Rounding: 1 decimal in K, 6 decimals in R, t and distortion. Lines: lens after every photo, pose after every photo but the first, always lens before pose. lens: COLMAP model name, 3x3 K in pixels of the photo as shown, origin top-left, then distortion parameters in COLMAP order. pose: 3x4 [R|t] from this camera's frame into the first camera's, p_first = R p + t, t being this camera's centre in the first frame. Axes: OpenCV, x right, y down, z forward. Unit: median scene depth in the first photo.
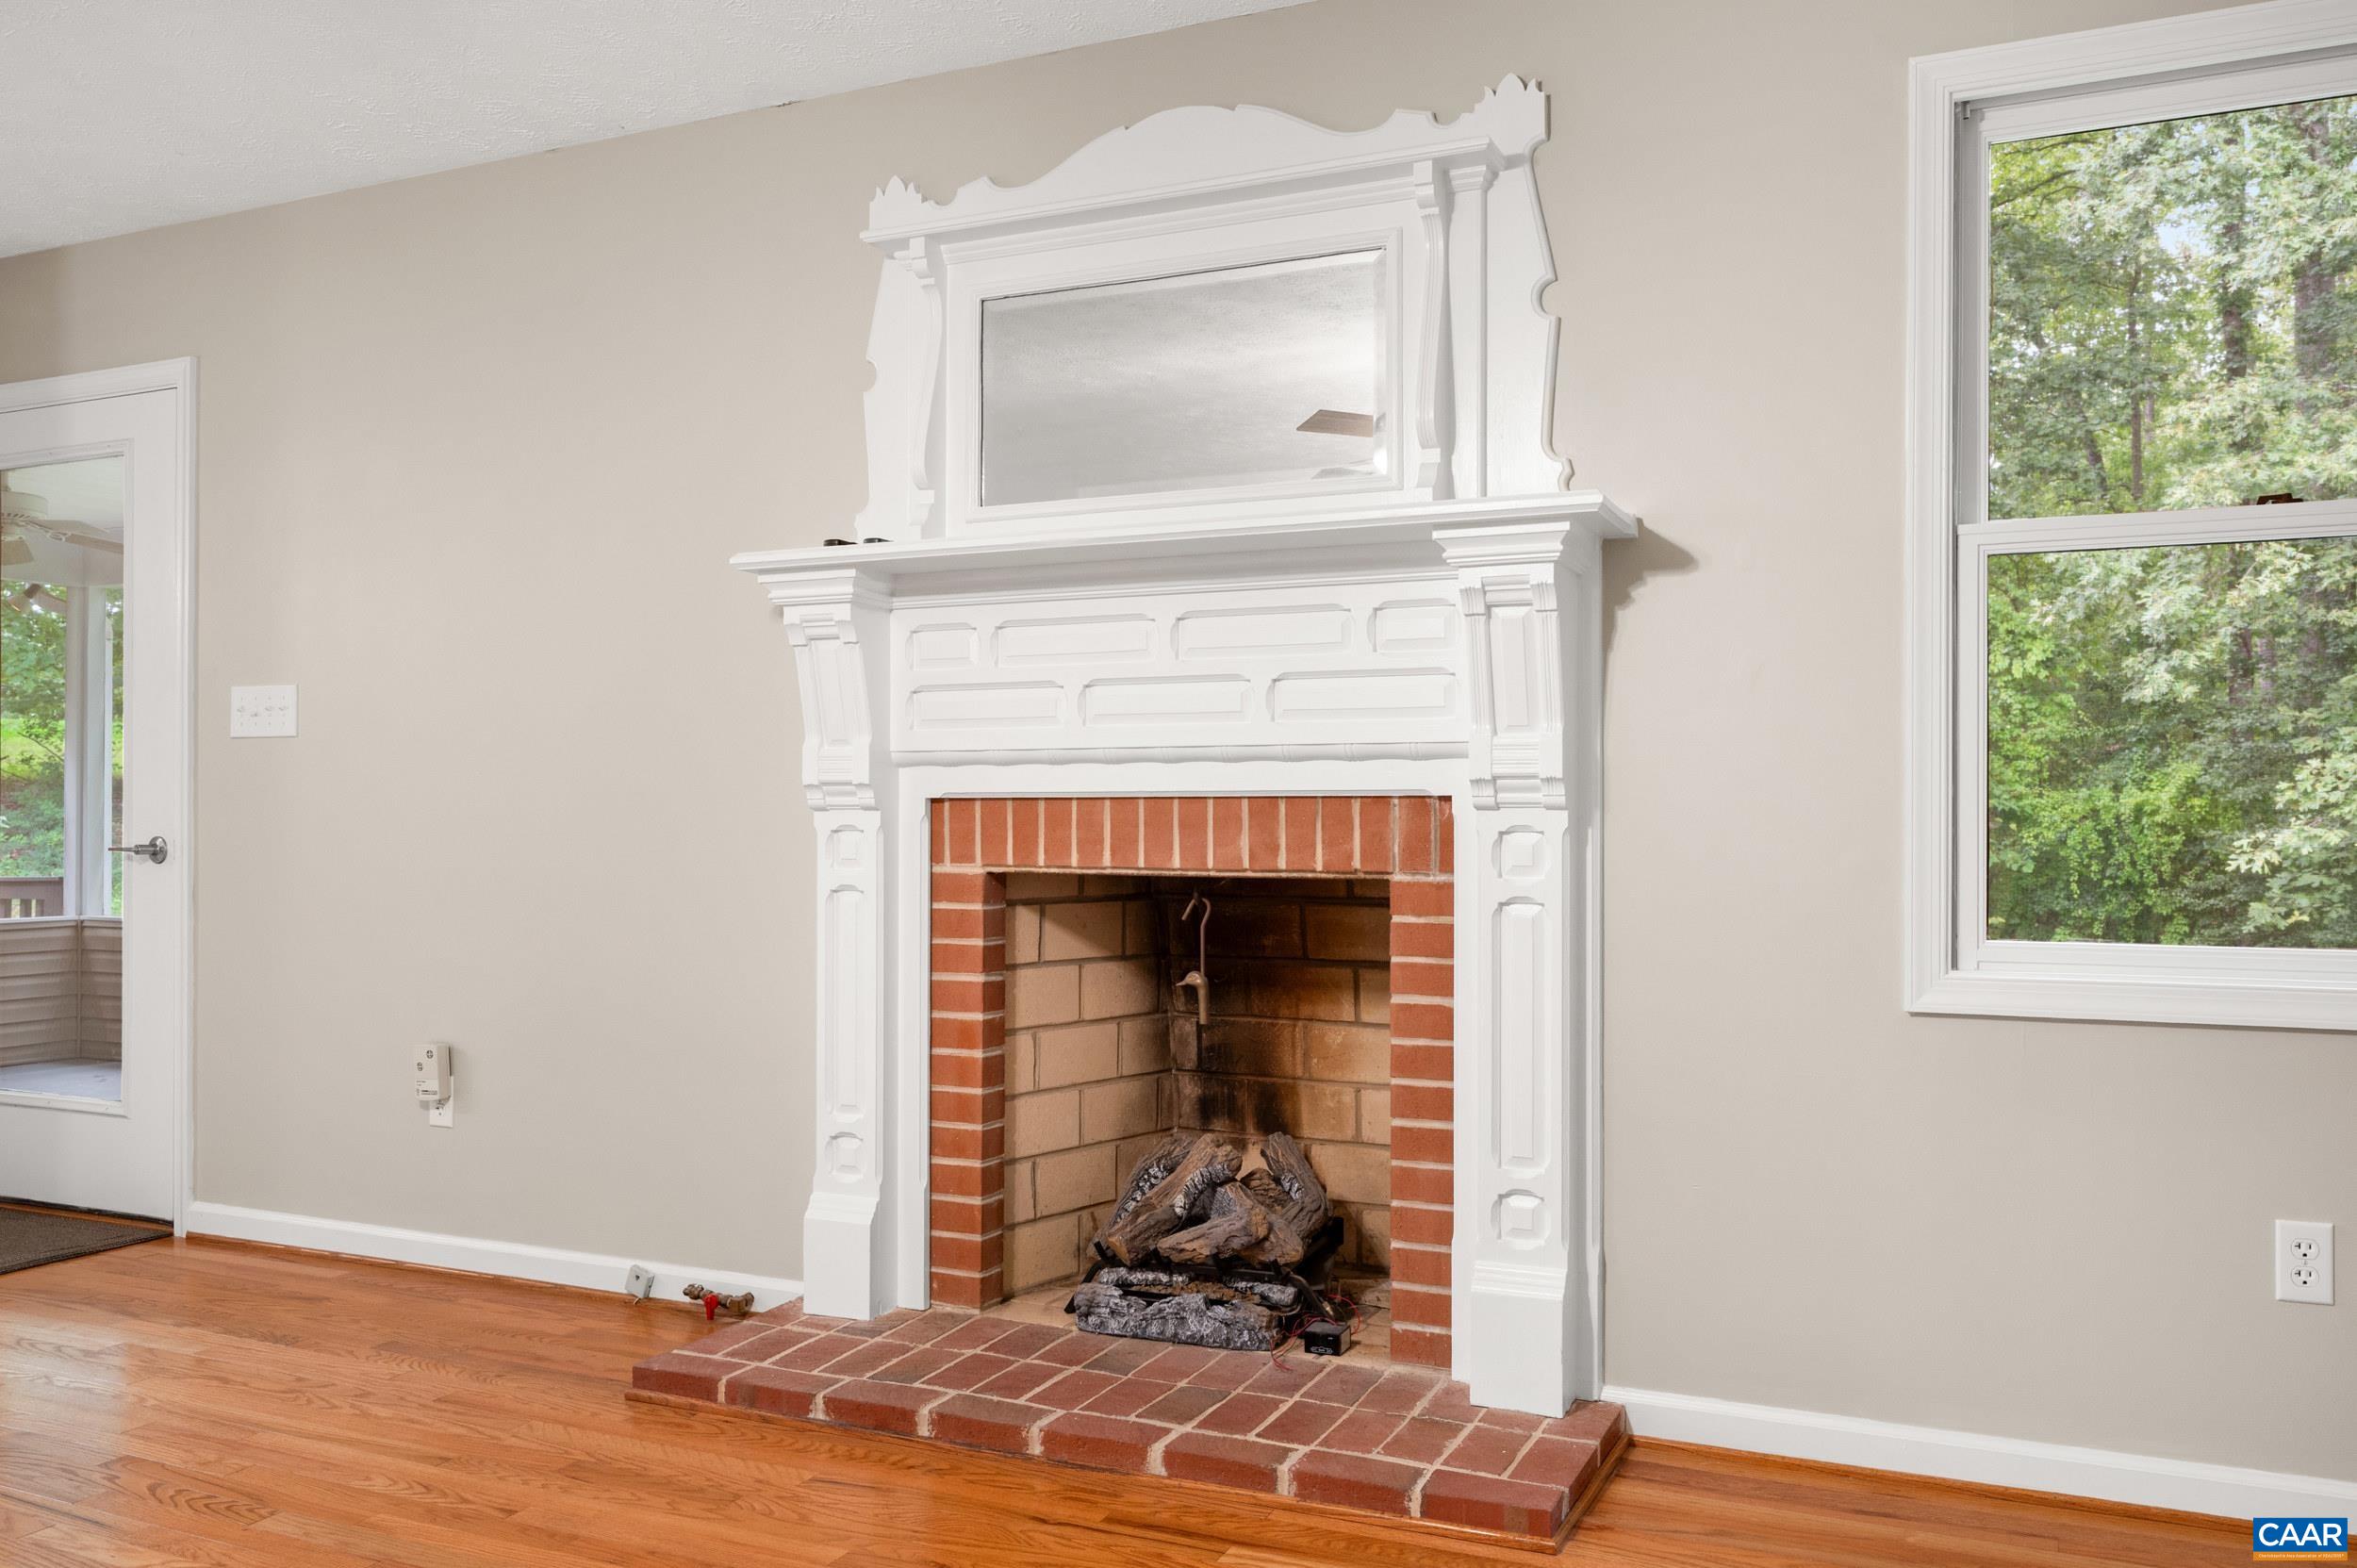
lens RADIAL K [[1833.3, 0, 1180.5], [0, 1833.3, 805.5], [0, 0, 1]] dist [-0.007854, 0.001600]
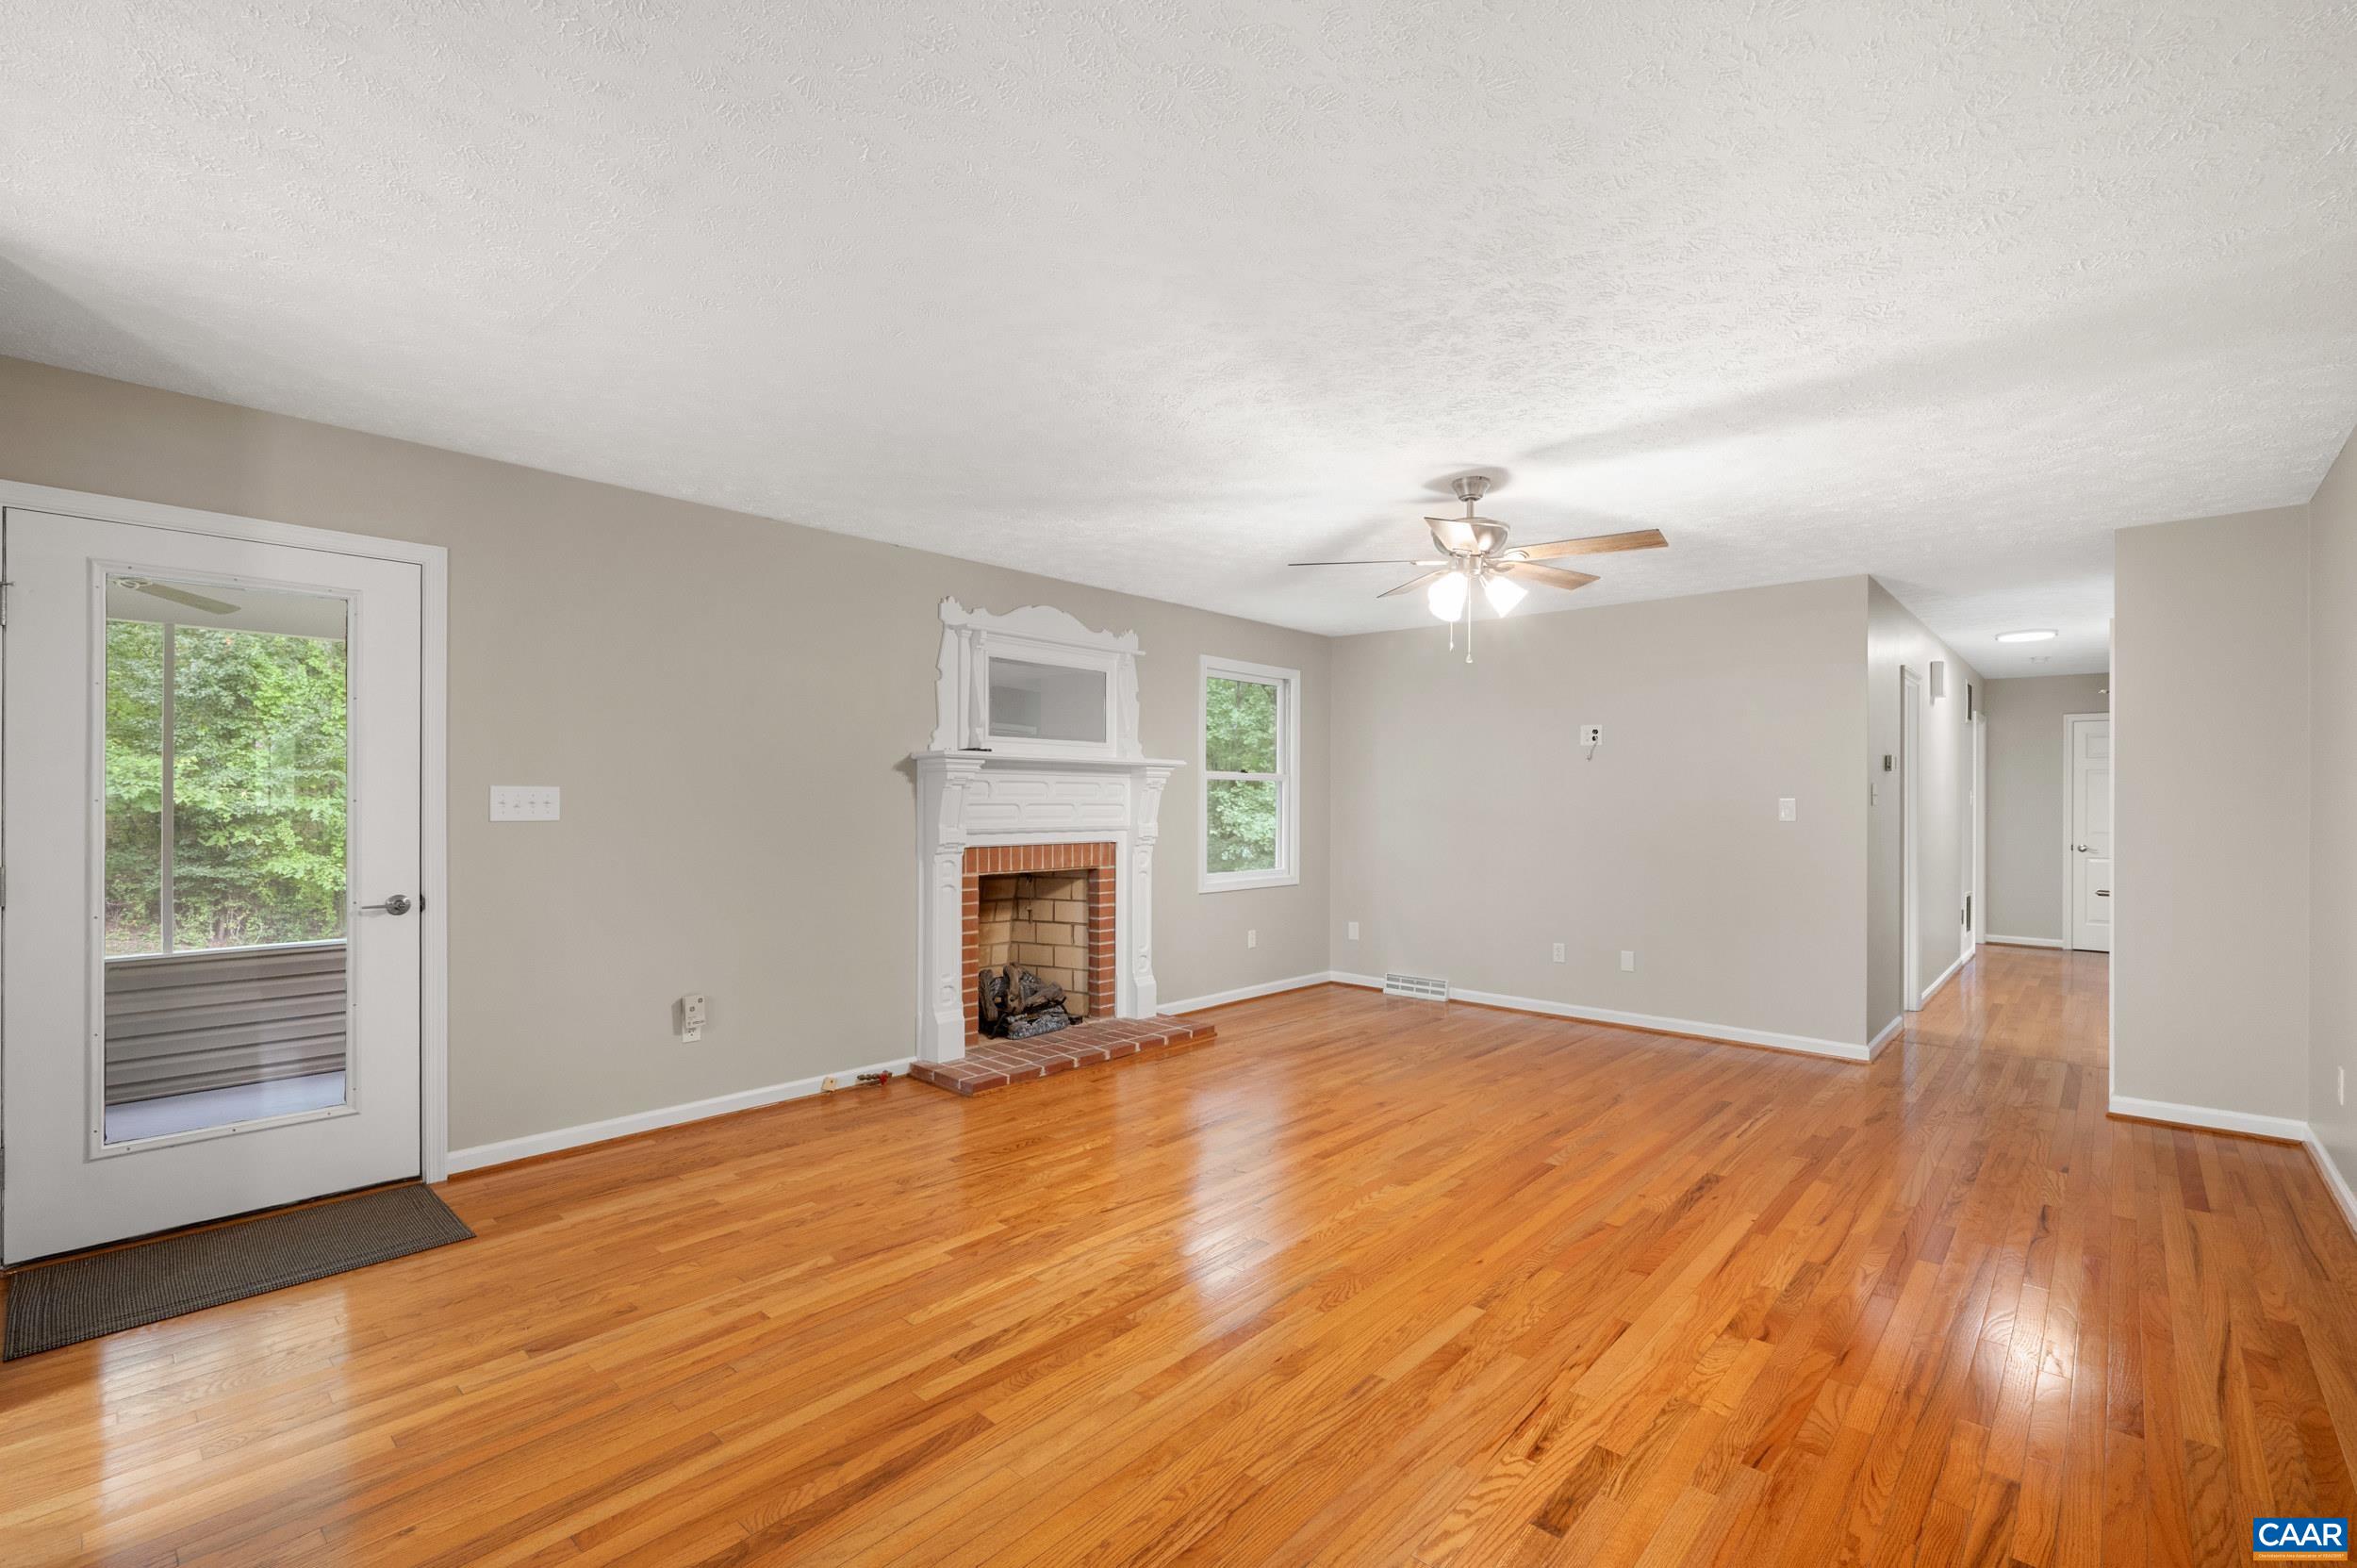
lens RADIAL K [[1034.3, 0, 1177.6], [0, 1034.3, 799.7], [0, 0, 1]] dist [0.001829, -0.000394]
pose [[0.309397, 0.001769, 0.950931, -1.469332], [-0.006623, 0.999978, 0.000295, -0.076254], [-0.950910, -0.006389, 0.309402, 0.293804]]
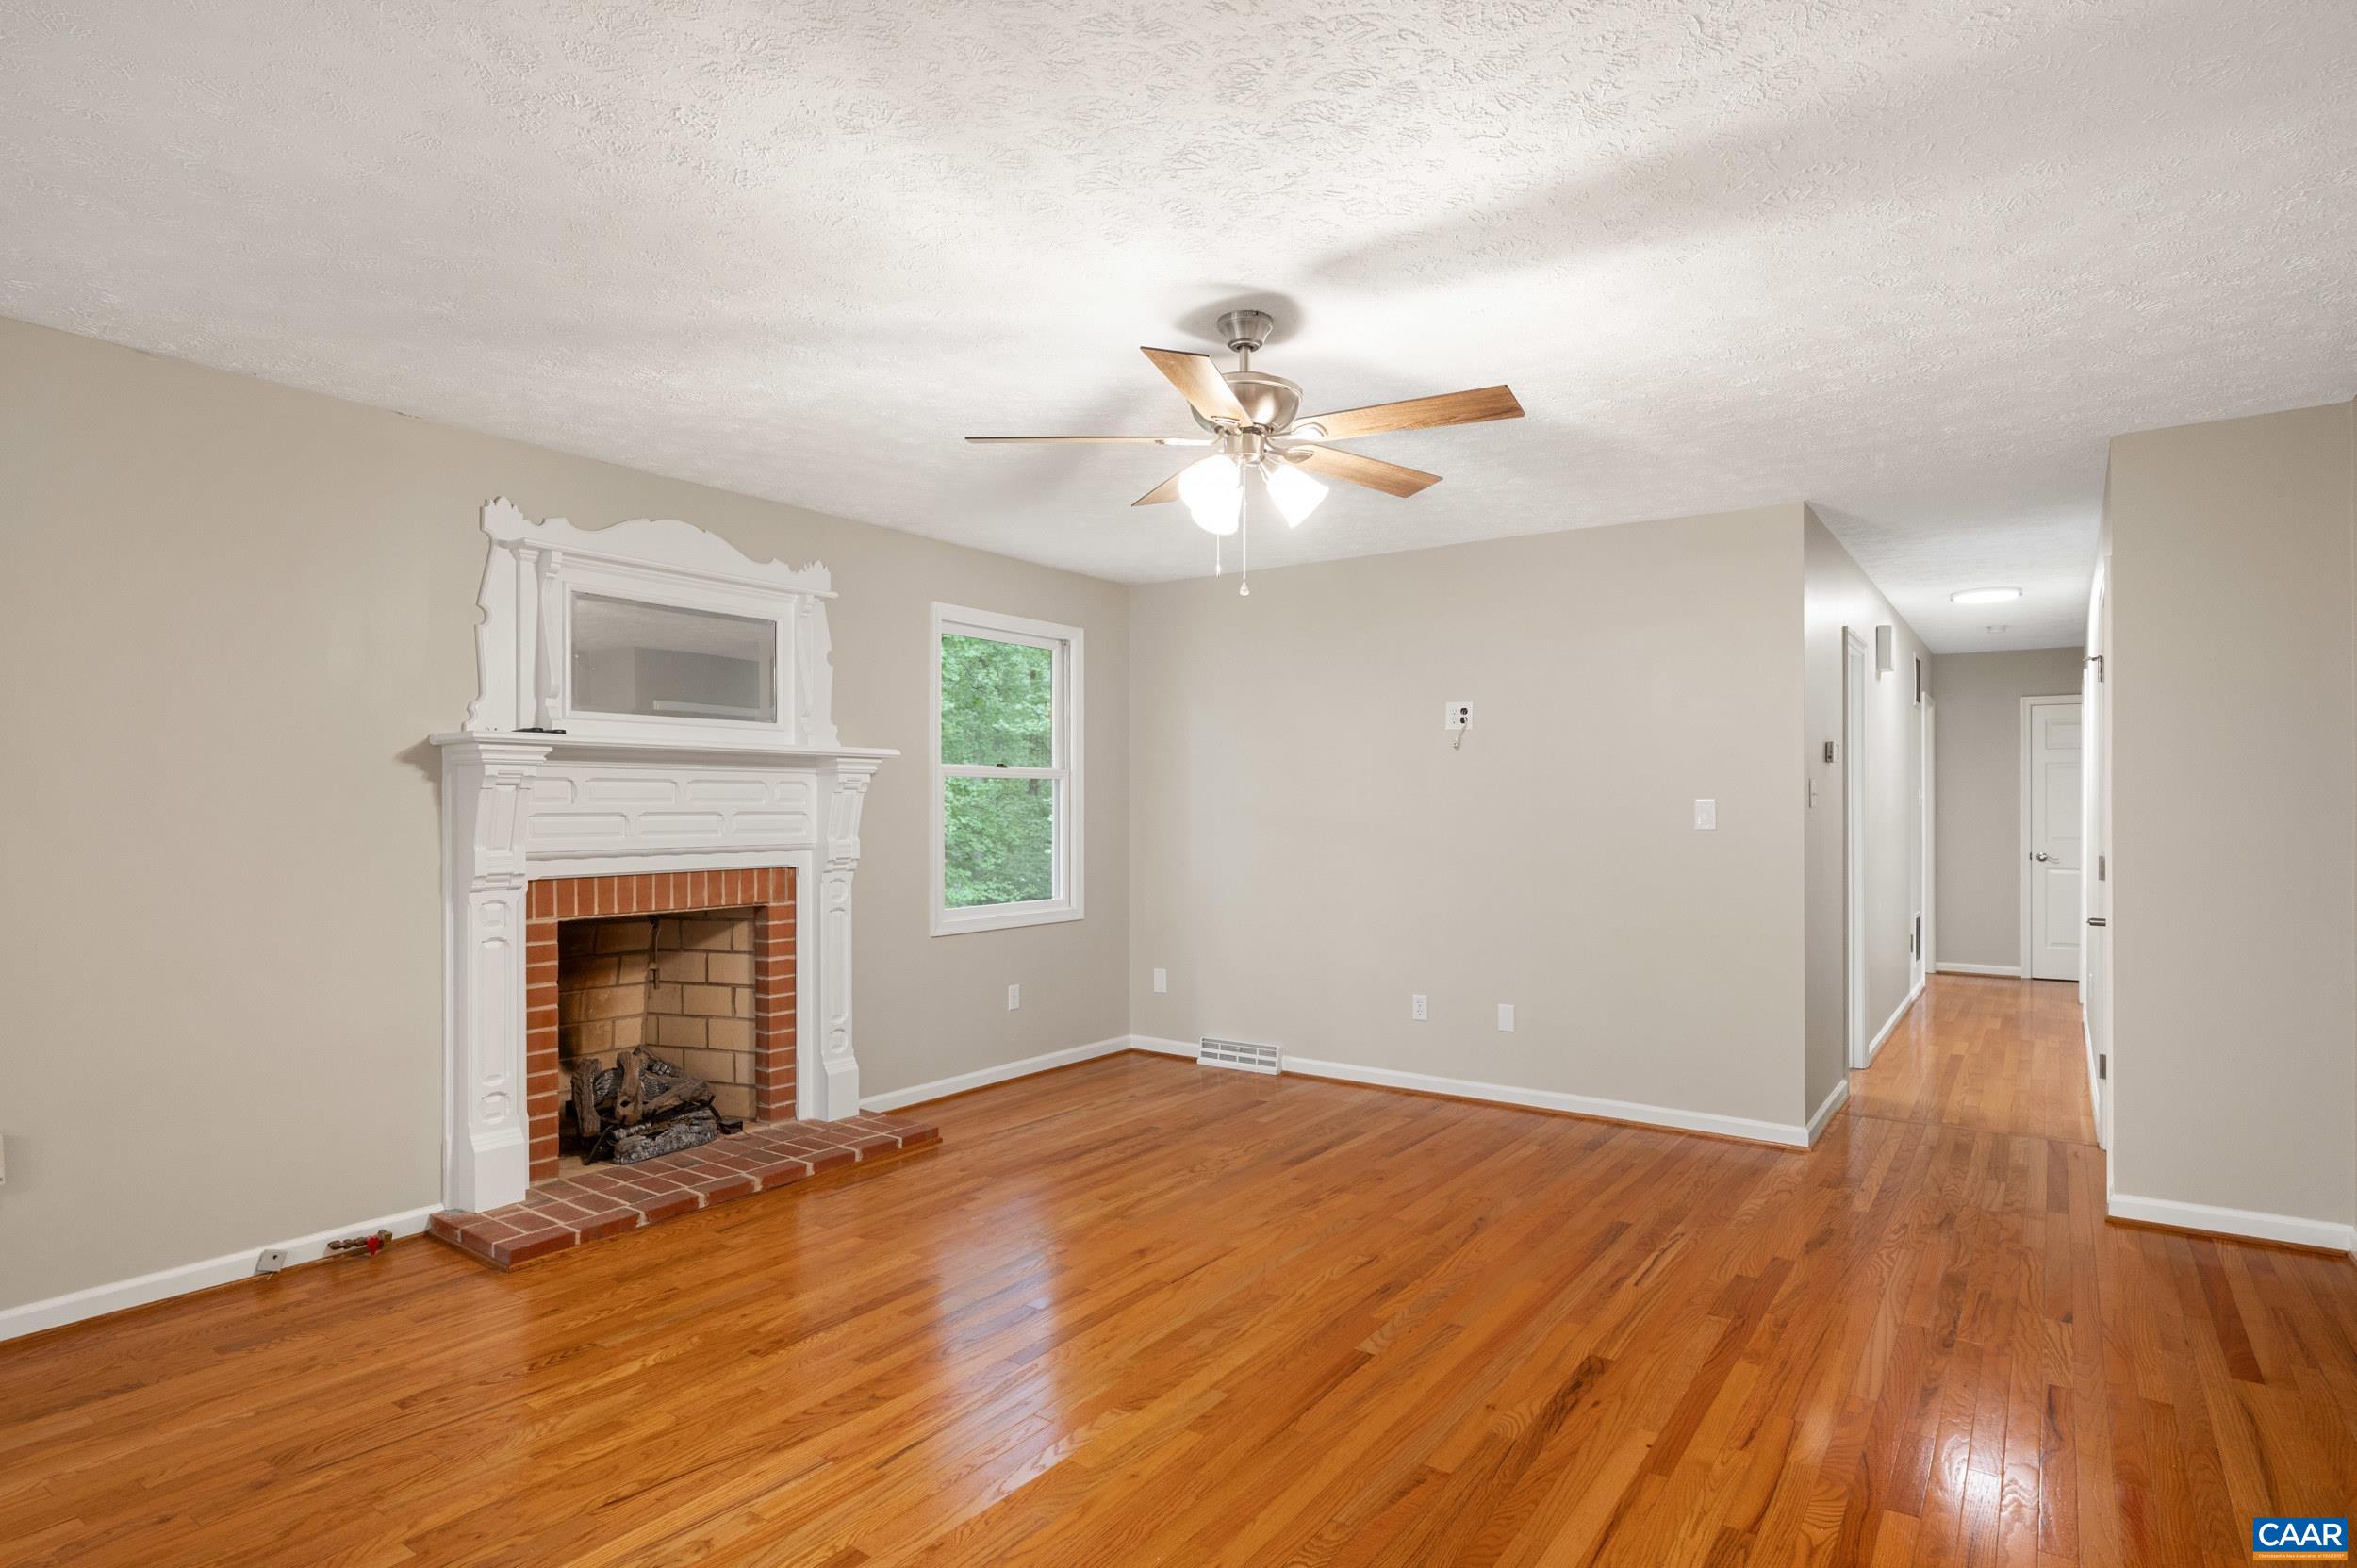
lens RADIAL K [[1239.2, 0, 1176.2], [0, 1239.2, 805.5], [0, 0, 1]] dist [0.001343, 0.001220]
pose [[0.191529, -0.000396, 0.981487, -1.183695], [-0.001038, 0.999999, 0.000606, -0.076766], [-0.981486, -0.001135, 0.191529, 0.218669]]
